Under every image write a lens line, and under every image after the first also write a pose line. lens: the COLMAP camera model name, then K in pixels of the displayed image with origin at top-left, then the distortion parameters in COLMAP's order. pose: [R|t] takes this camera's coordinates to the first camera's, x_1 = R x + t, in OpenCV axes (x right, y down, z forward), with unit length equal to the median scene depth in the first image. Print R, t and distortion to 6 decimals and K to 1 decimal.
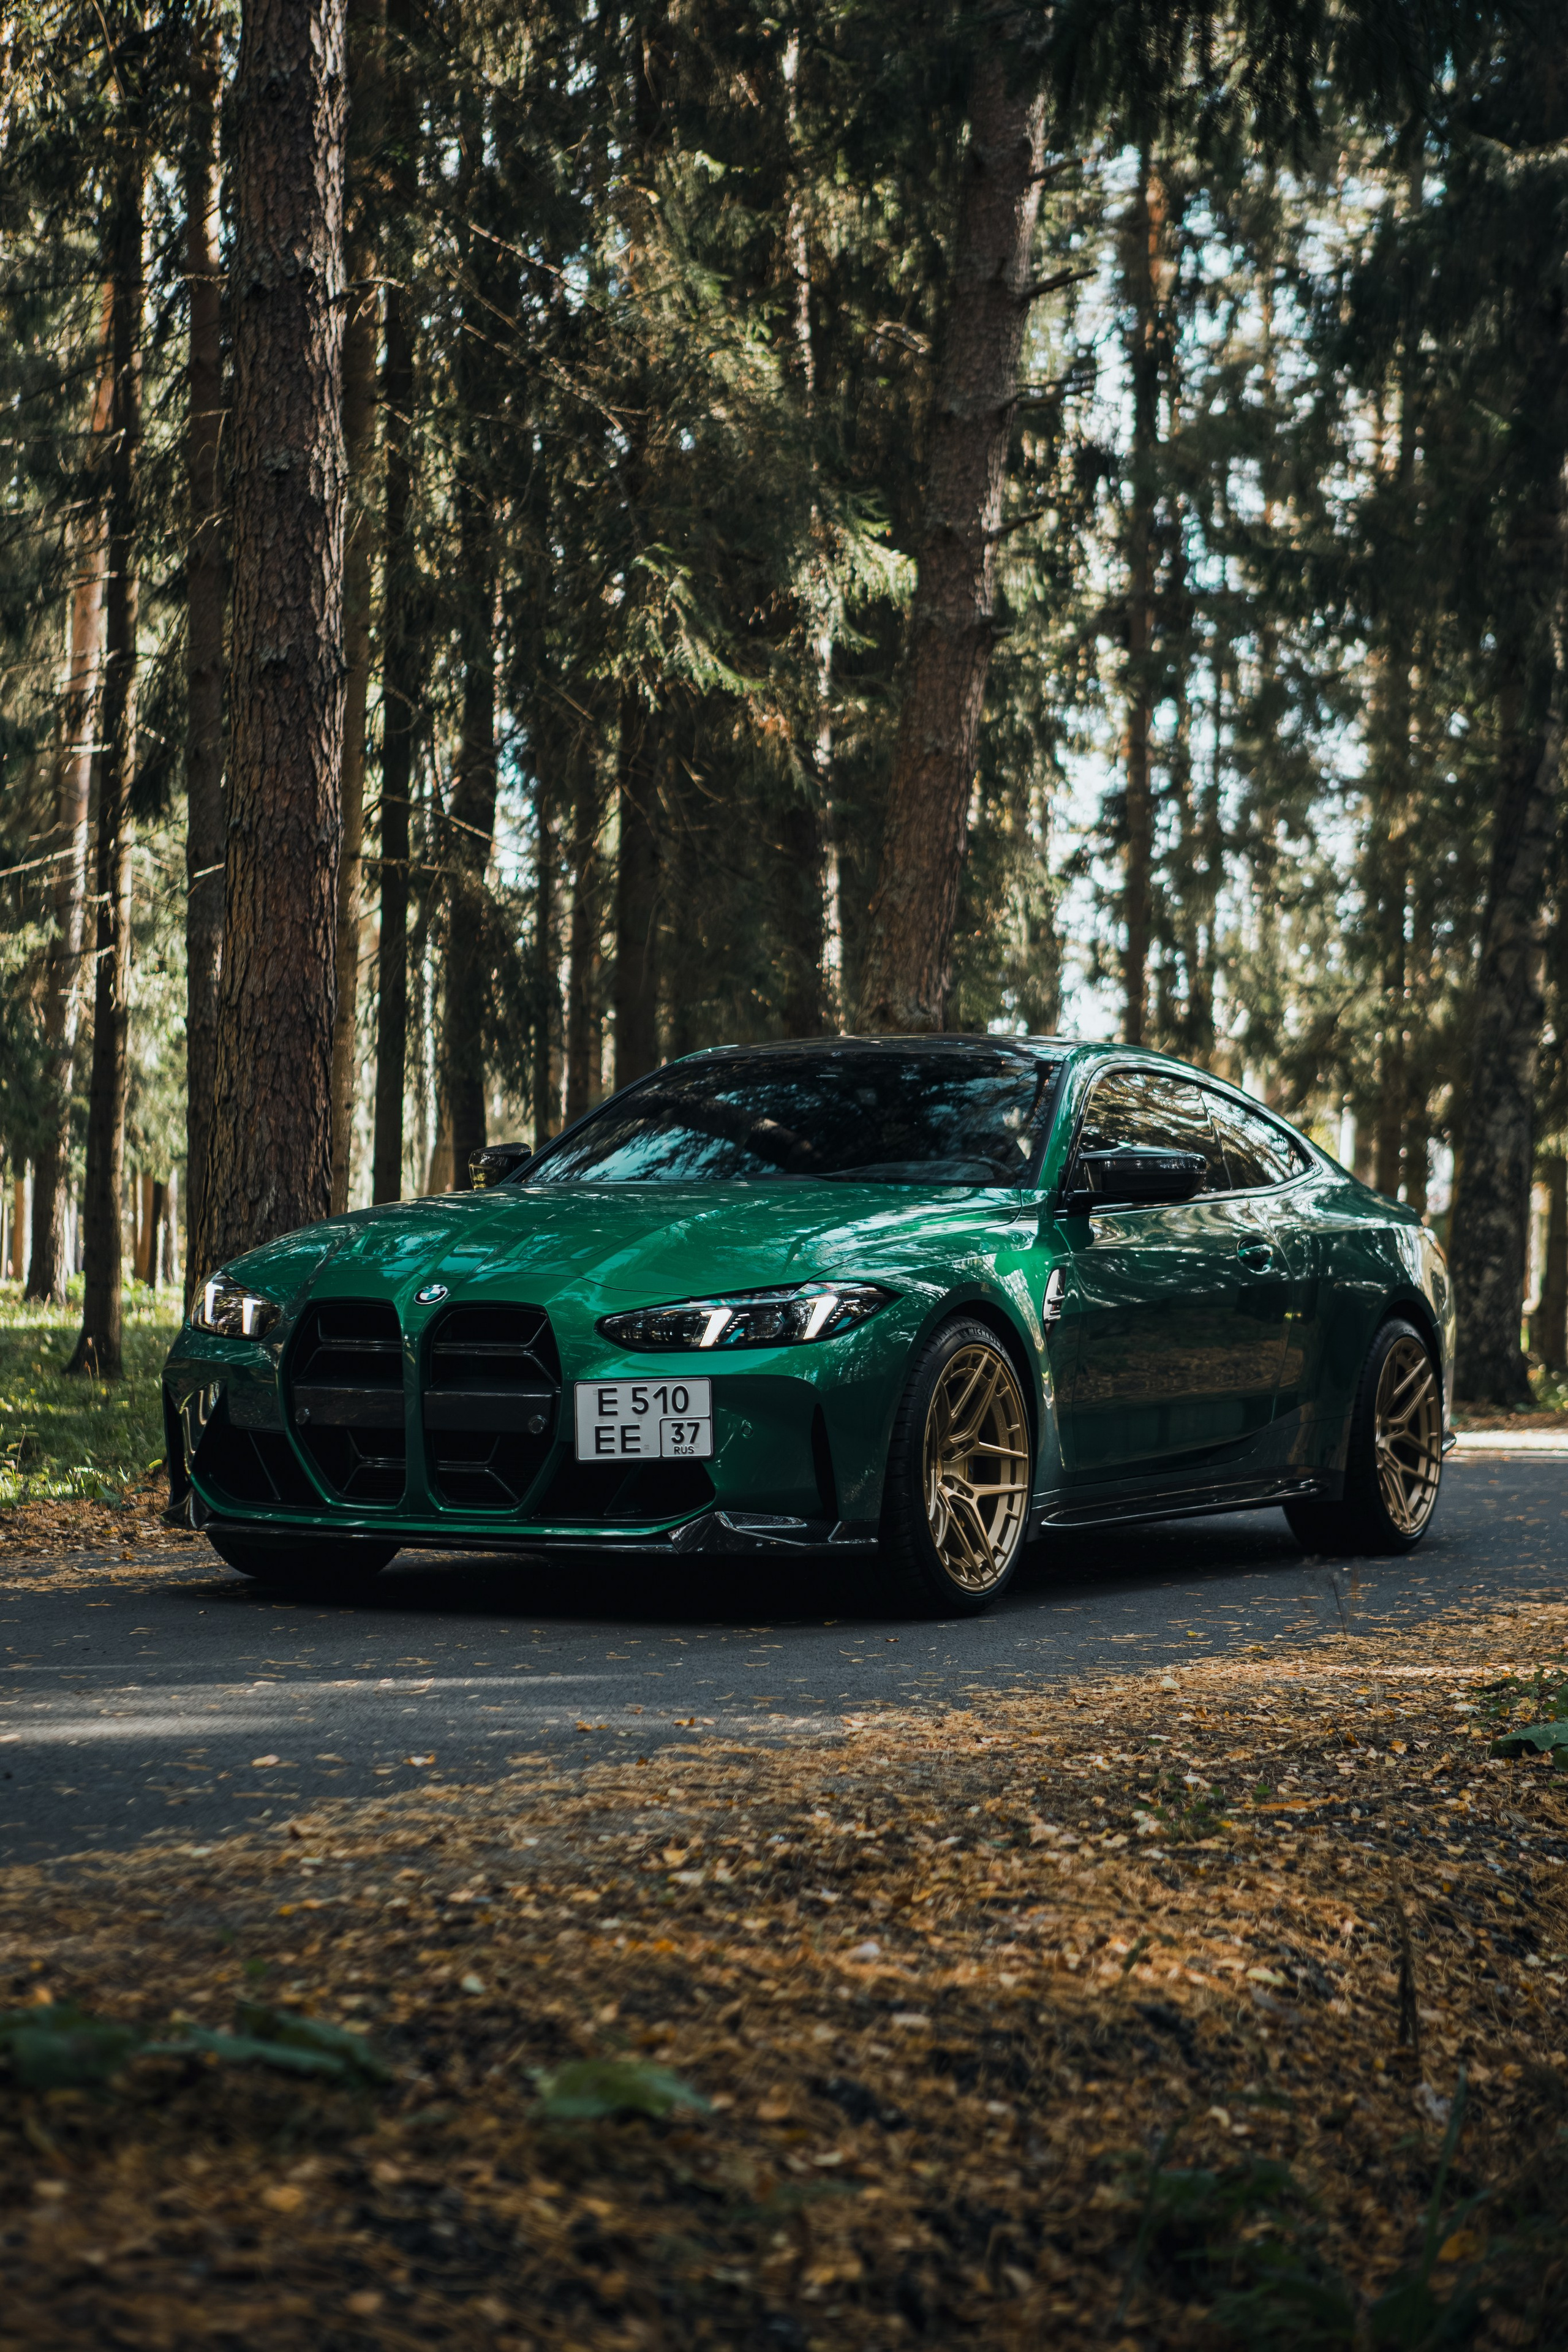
lens RADIAL K [[4755.5, 0, 779.9], [0, 4755.5, 1121.6], [0, 0, 1]] dist [0.157258, 0.126162]
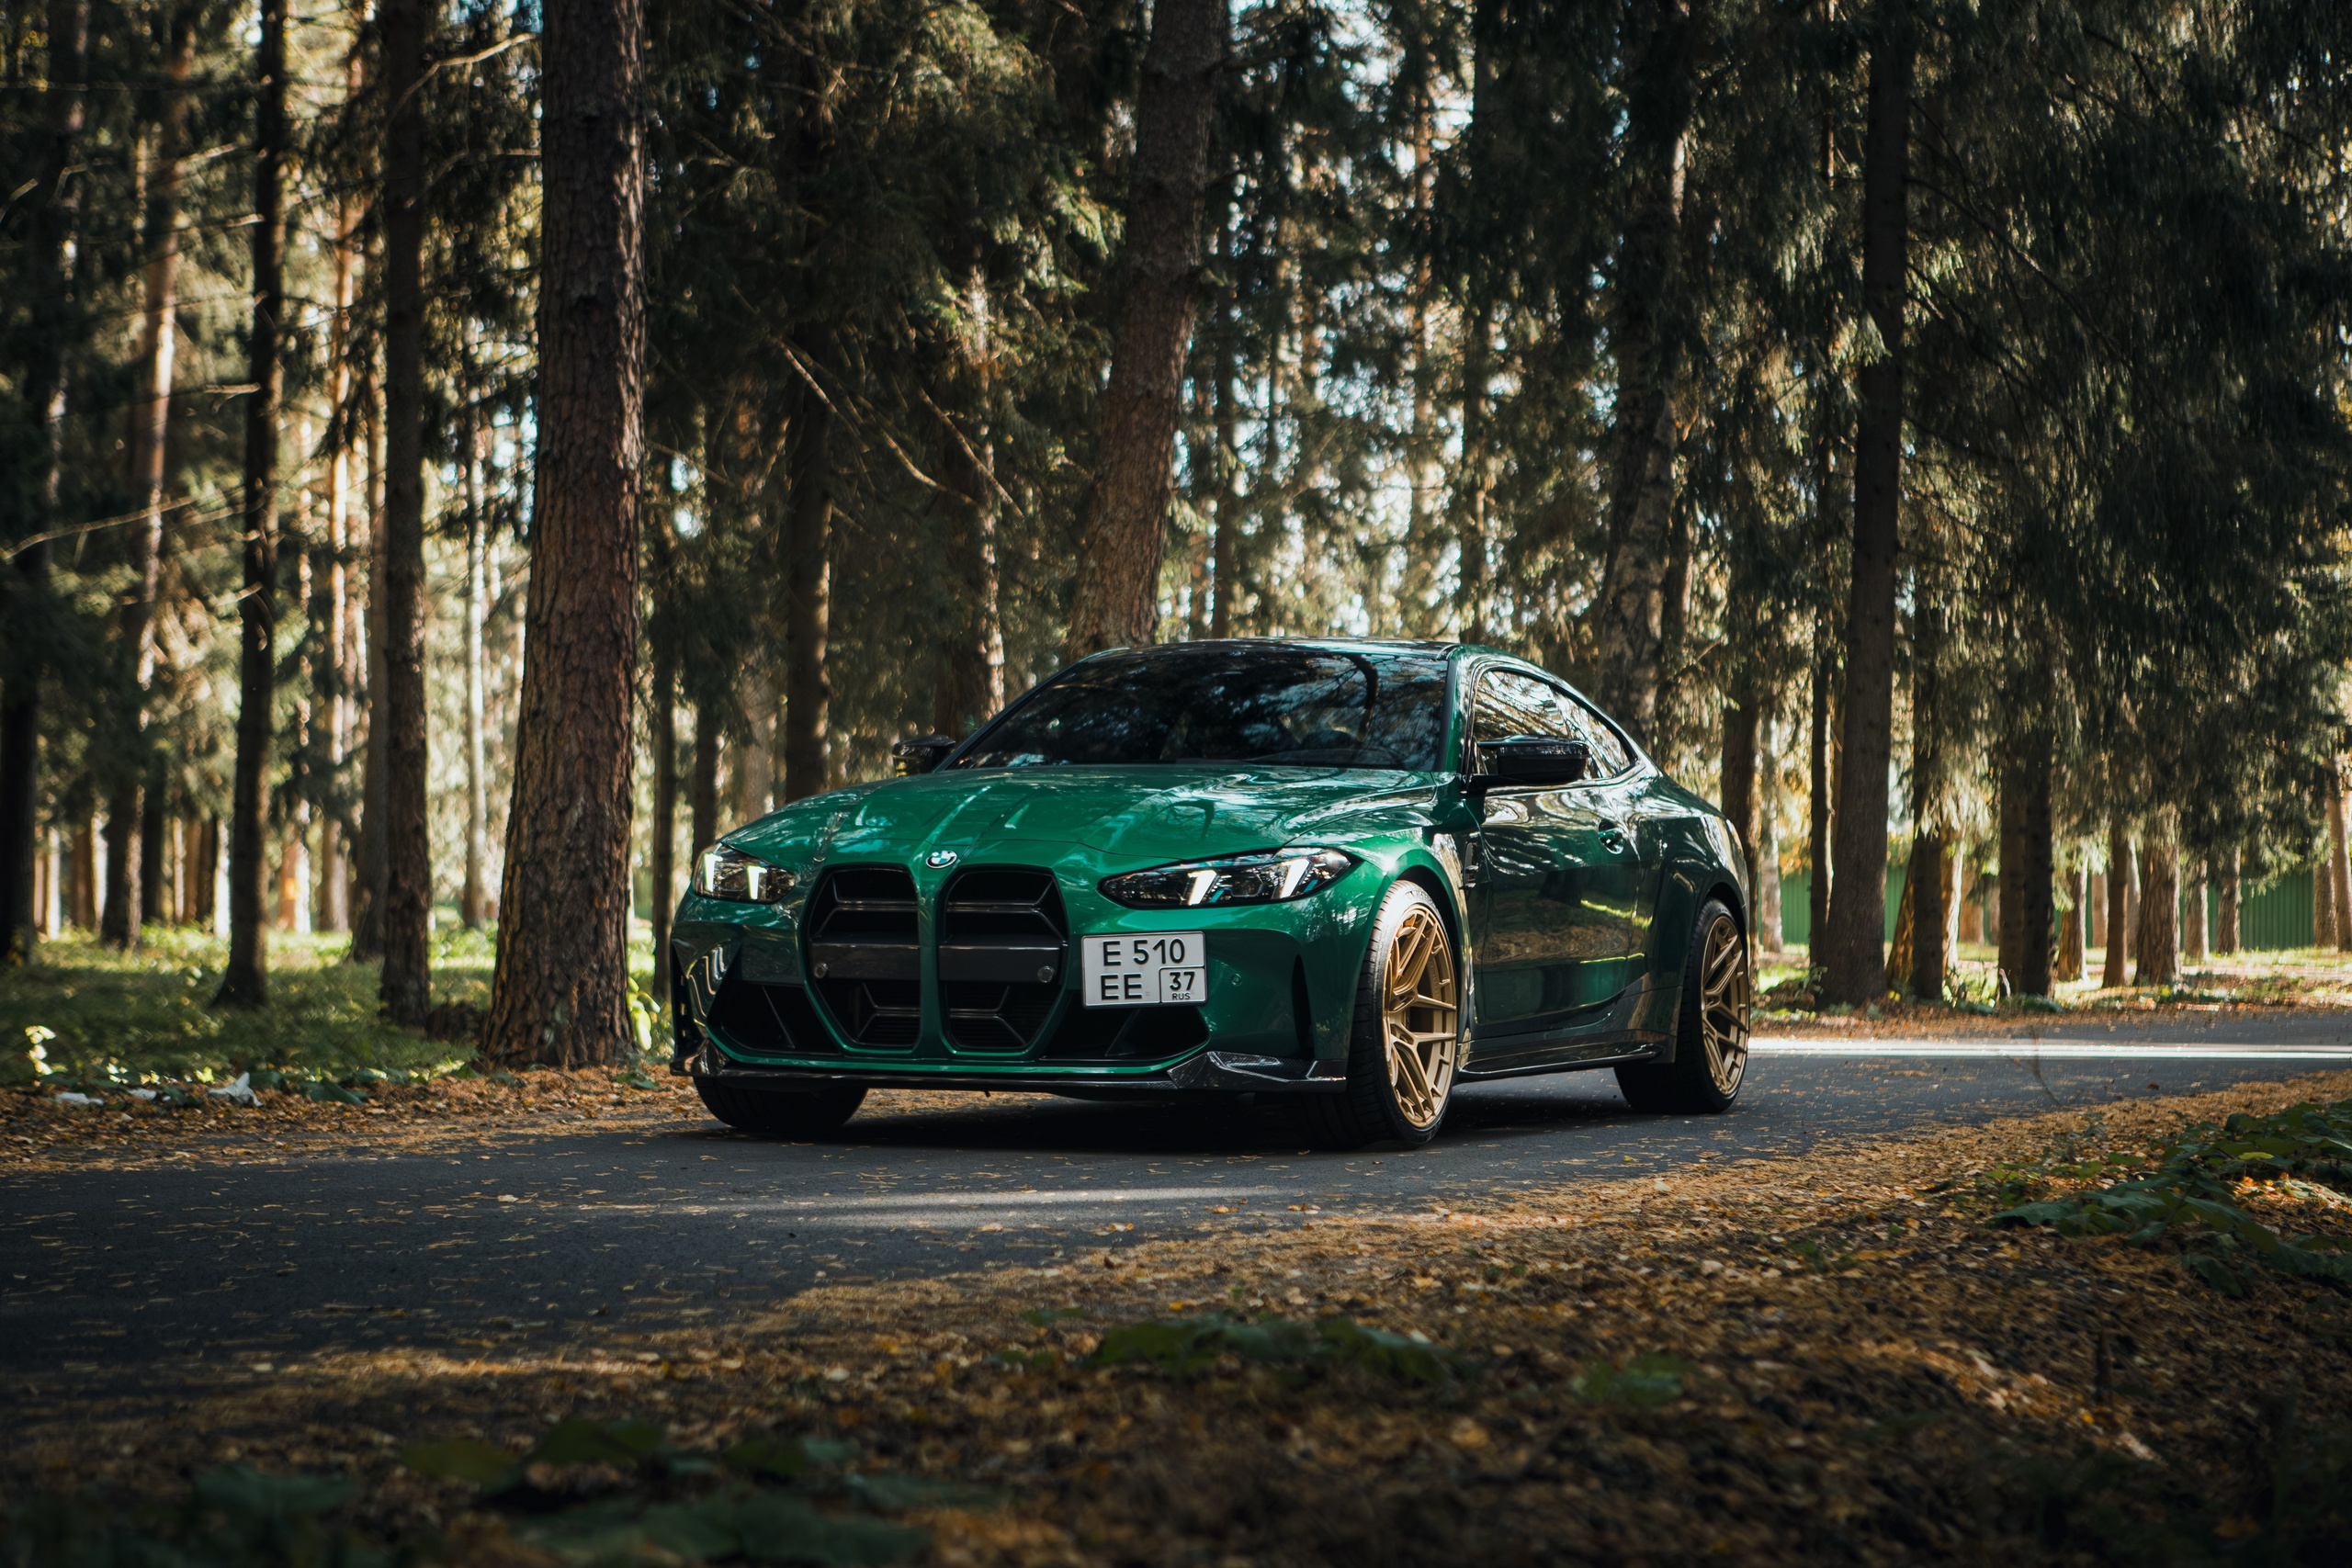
lens RADIAL K [[4755.1, 0, 1176.0], [0, 4755.1, 784.0], [0, 0, 1]] dist [0.157258, 0.126162]
pose [[0.996208, -0.000189, 0.087006, -0.113889], [0.000181, 1.000000, 0.000094, 0.018499], [-0.087006, -0.000078, 0.996208, -0.105600]]
